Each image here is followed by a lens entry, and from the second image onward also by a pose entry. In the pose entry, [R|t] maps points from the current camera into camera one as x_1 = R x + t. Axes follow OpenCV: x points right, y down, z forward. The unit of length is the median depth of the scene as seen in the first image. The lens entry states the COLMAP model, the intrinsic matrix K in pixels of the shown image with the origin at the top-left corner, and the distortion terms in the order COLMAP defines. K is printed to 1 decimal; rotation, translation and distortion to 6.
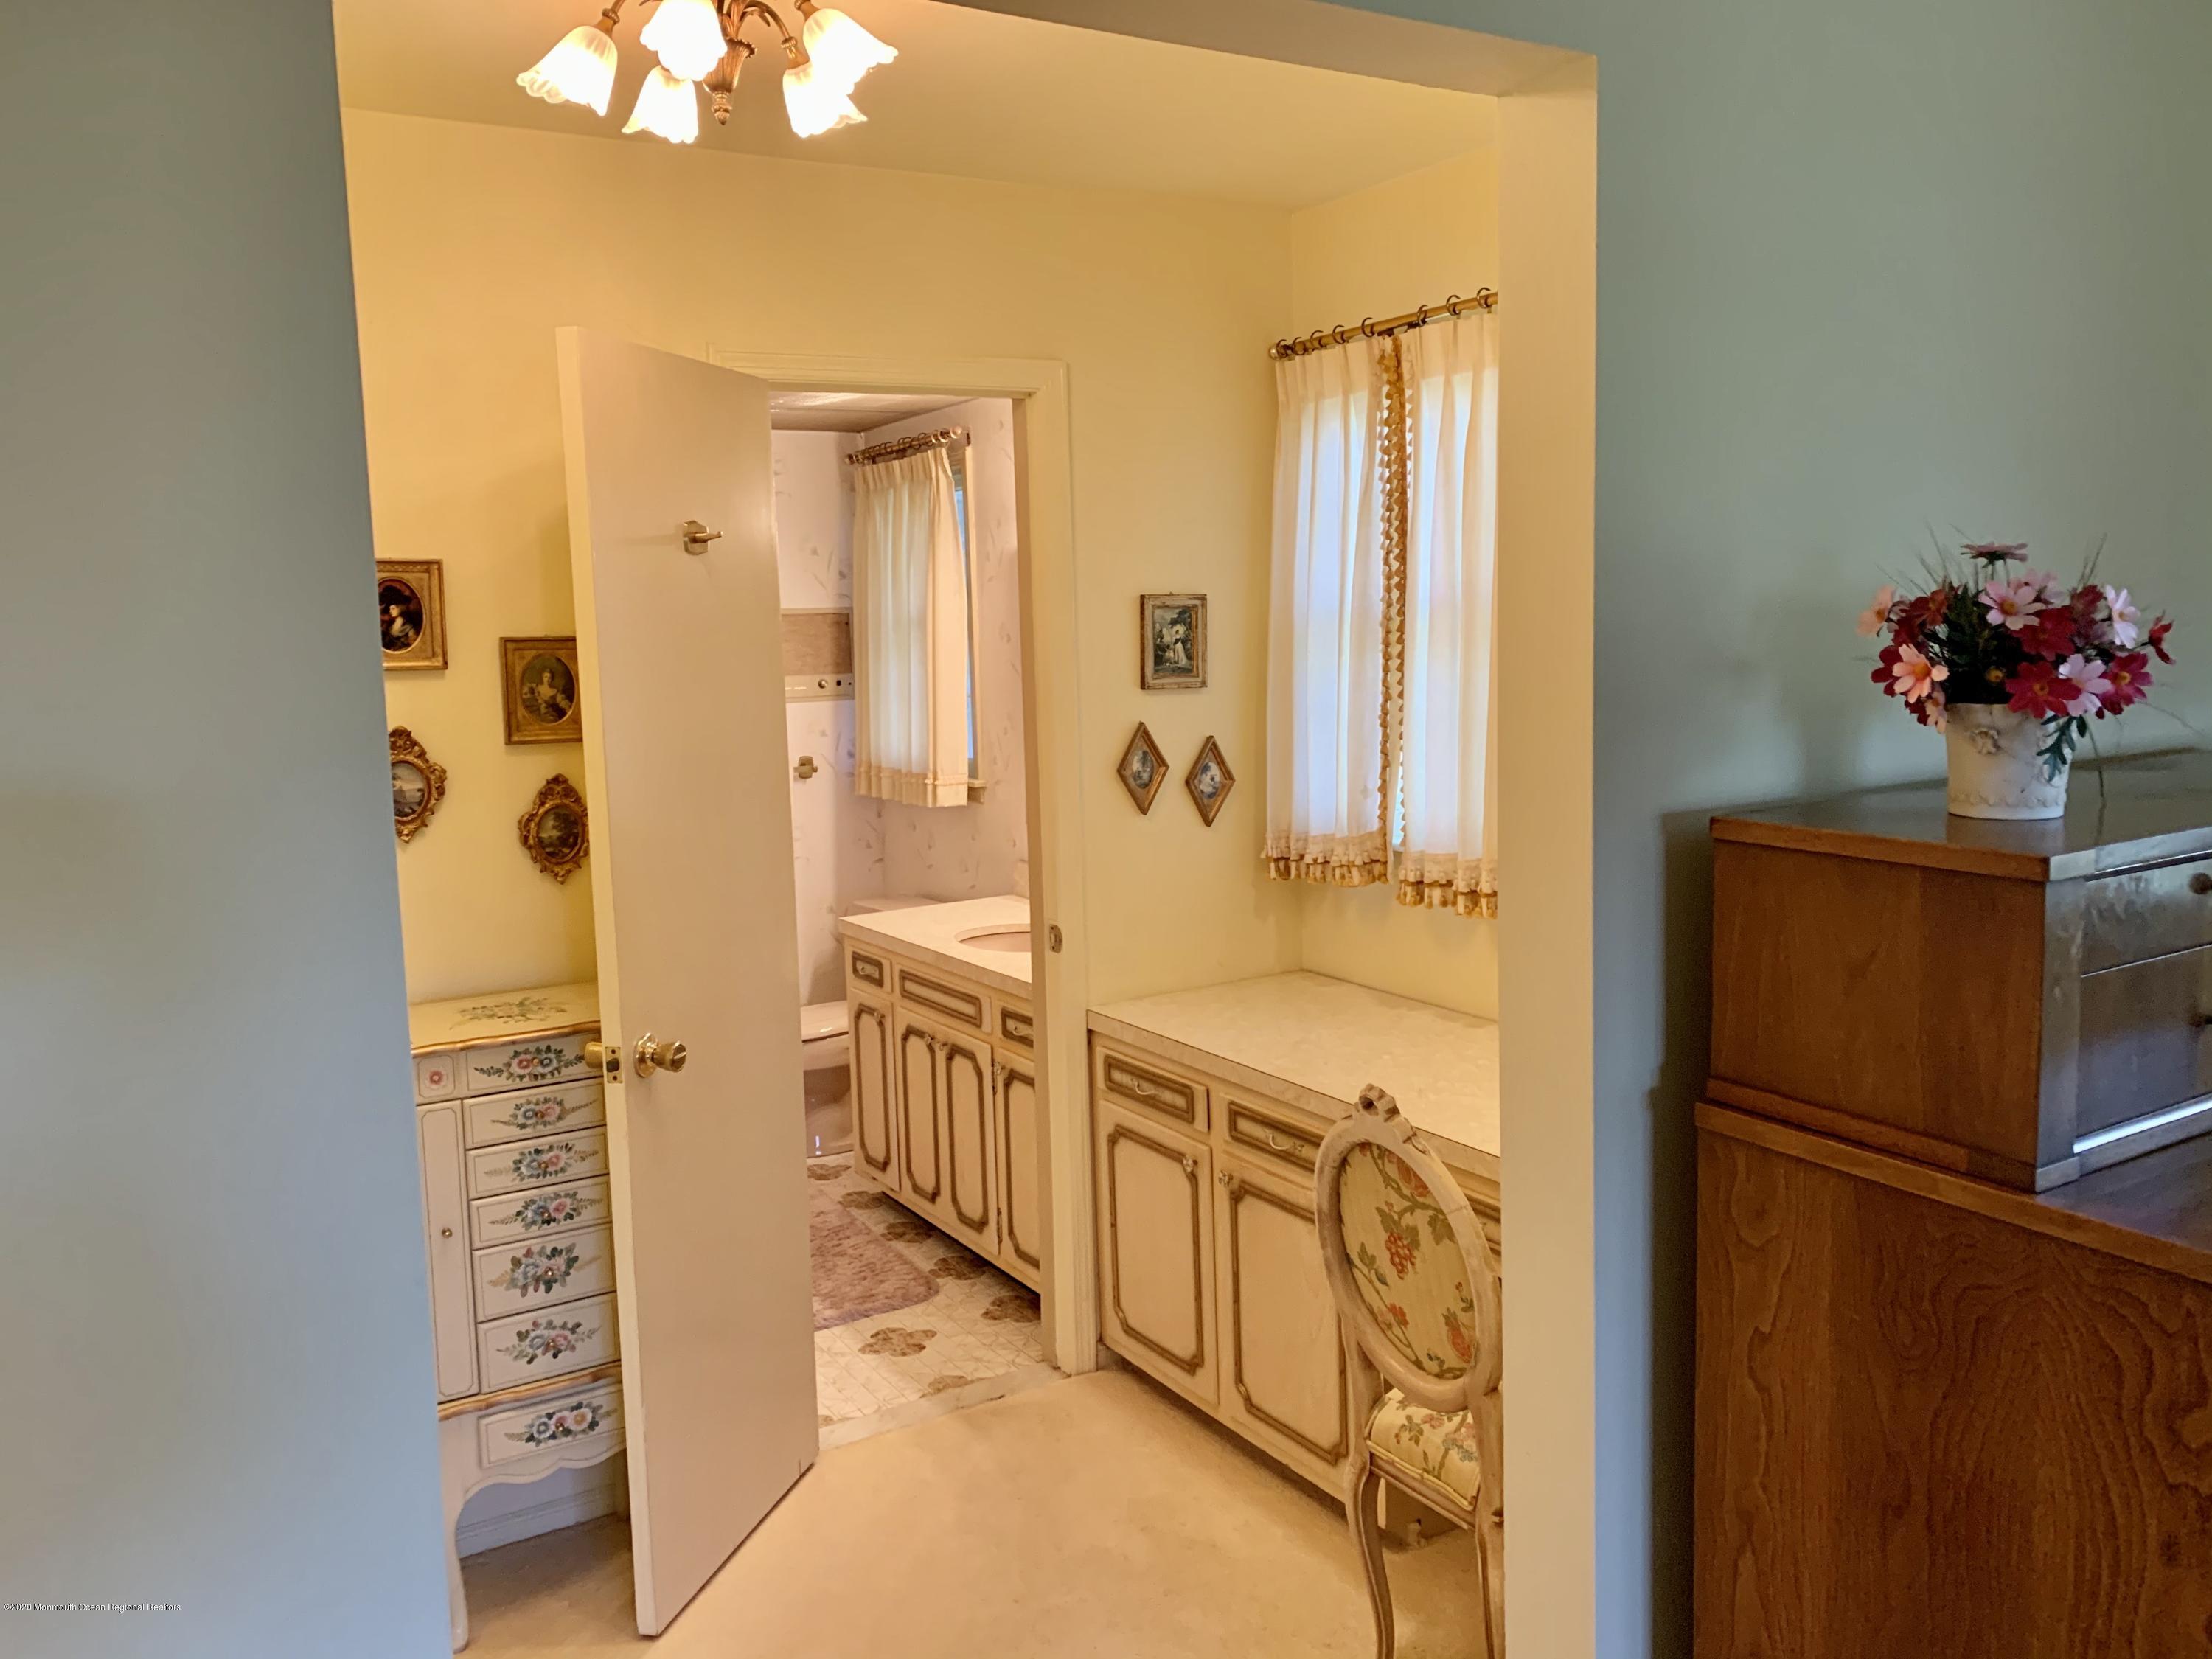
lens RADIAL K [[1730.9, 0, 1112.5], [0, 1730.9, 825.9], [0, 0, 1]] dist [0.017084, -0.018777]
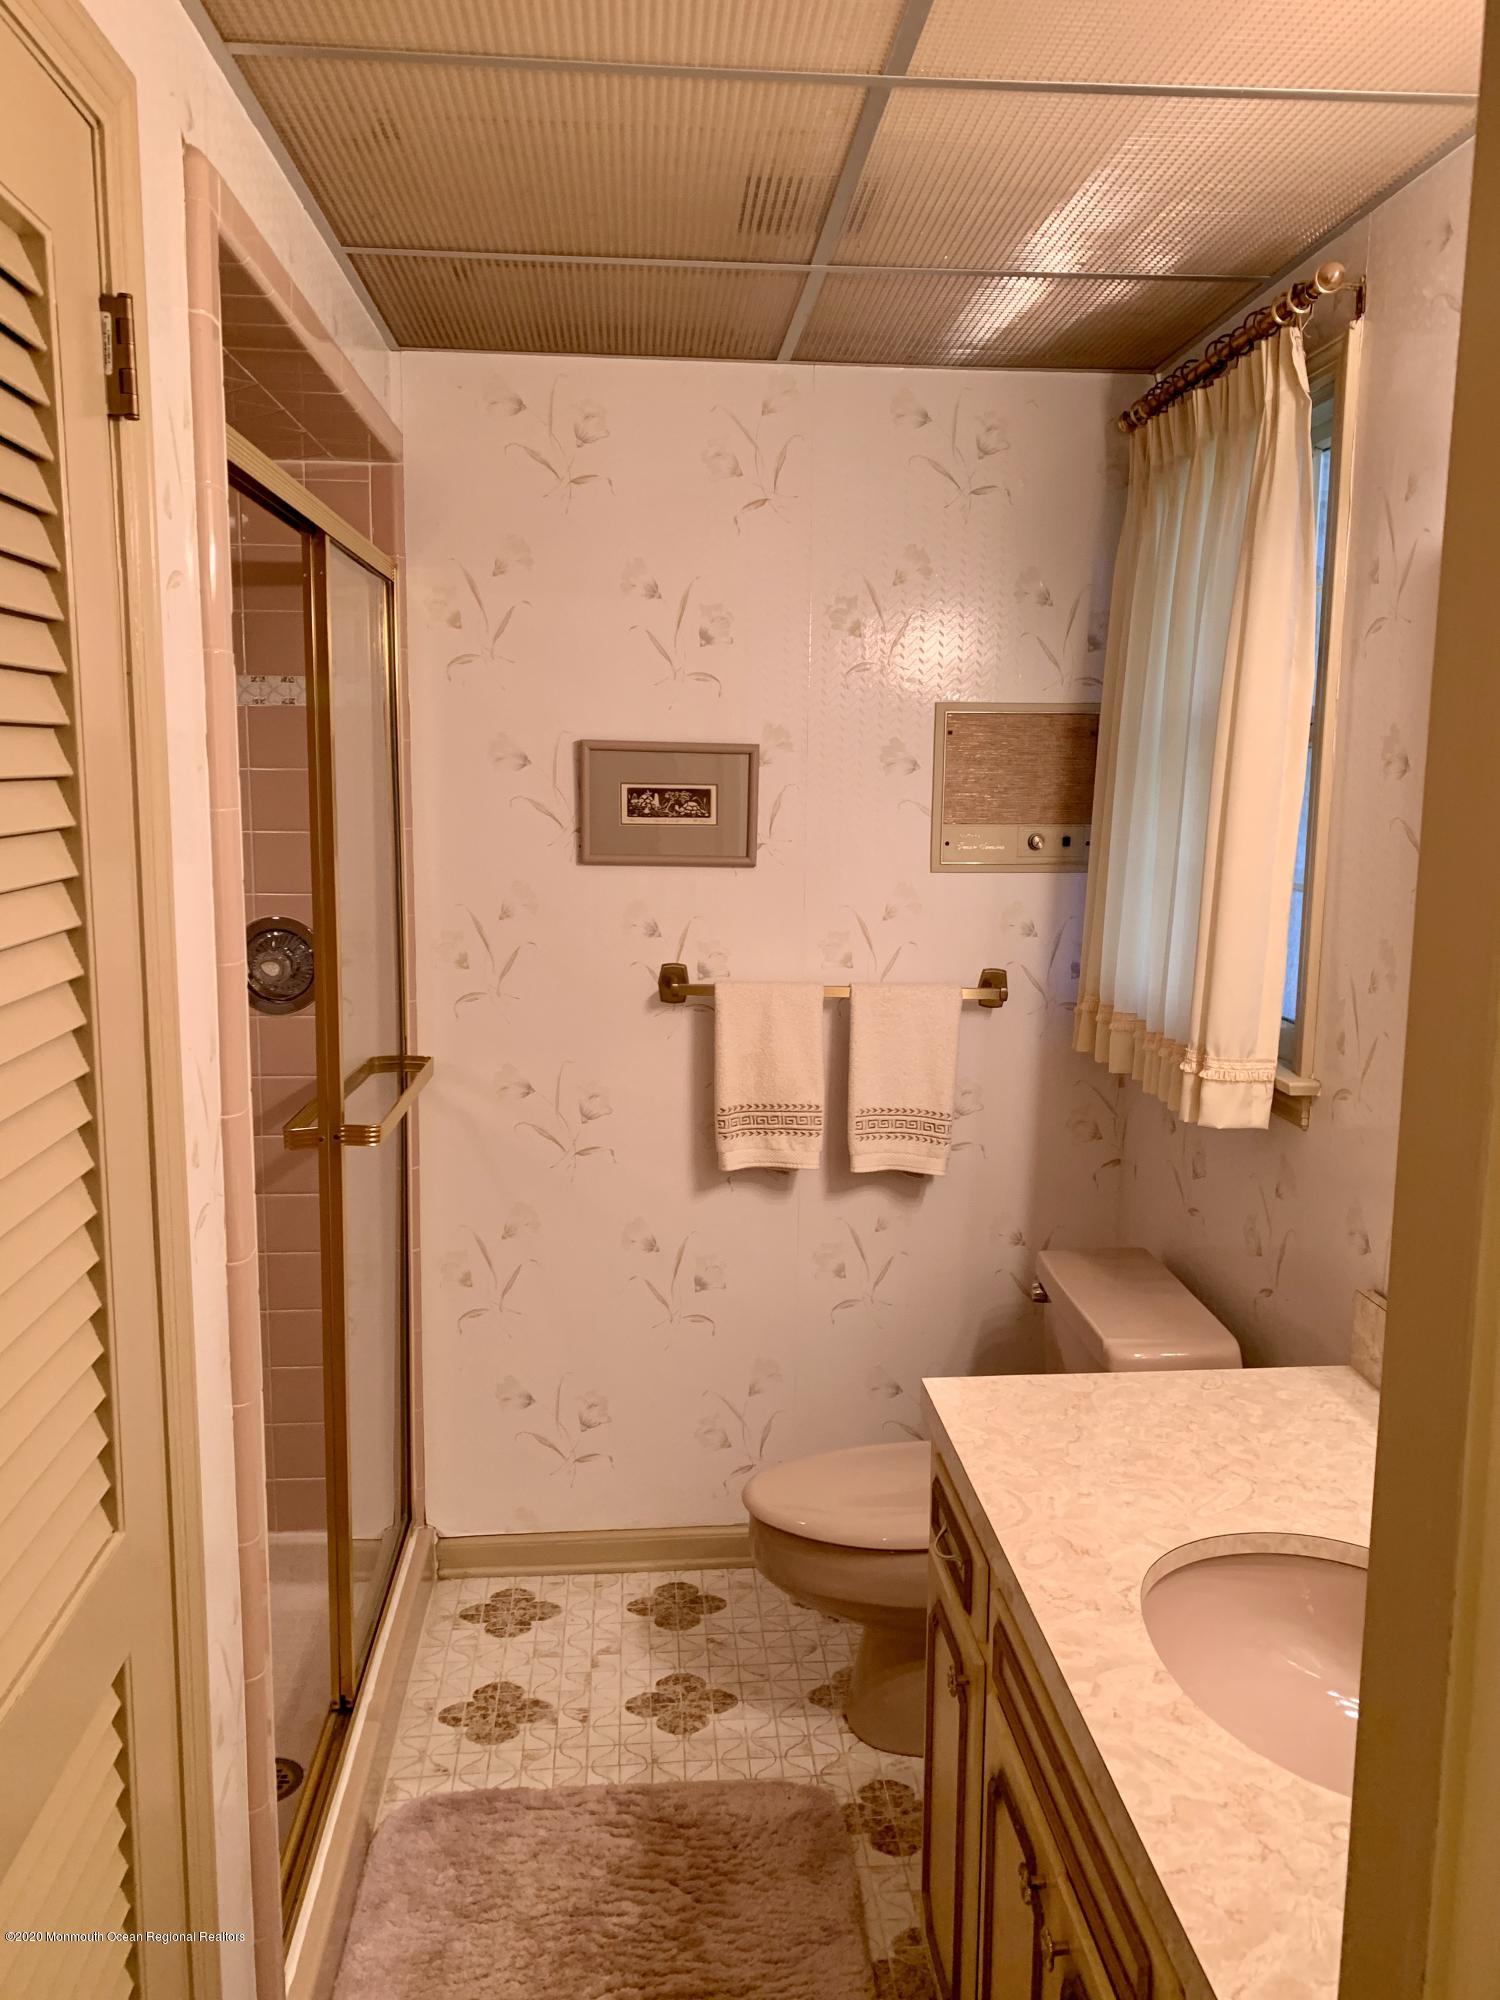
lens RADIAL K [[1565.0, 0, 753.6], [0, 1565.0, 1015.7], [0, 0, 1]] dist [0.017084, -0.018777]
pose [[0.898405, 0.102545, -0.427029, -0.029804], [-0.084434, 0.994548, 0.061191, -0.050991], [0.430975, -0.018919, 0.902165, 0.523543]]
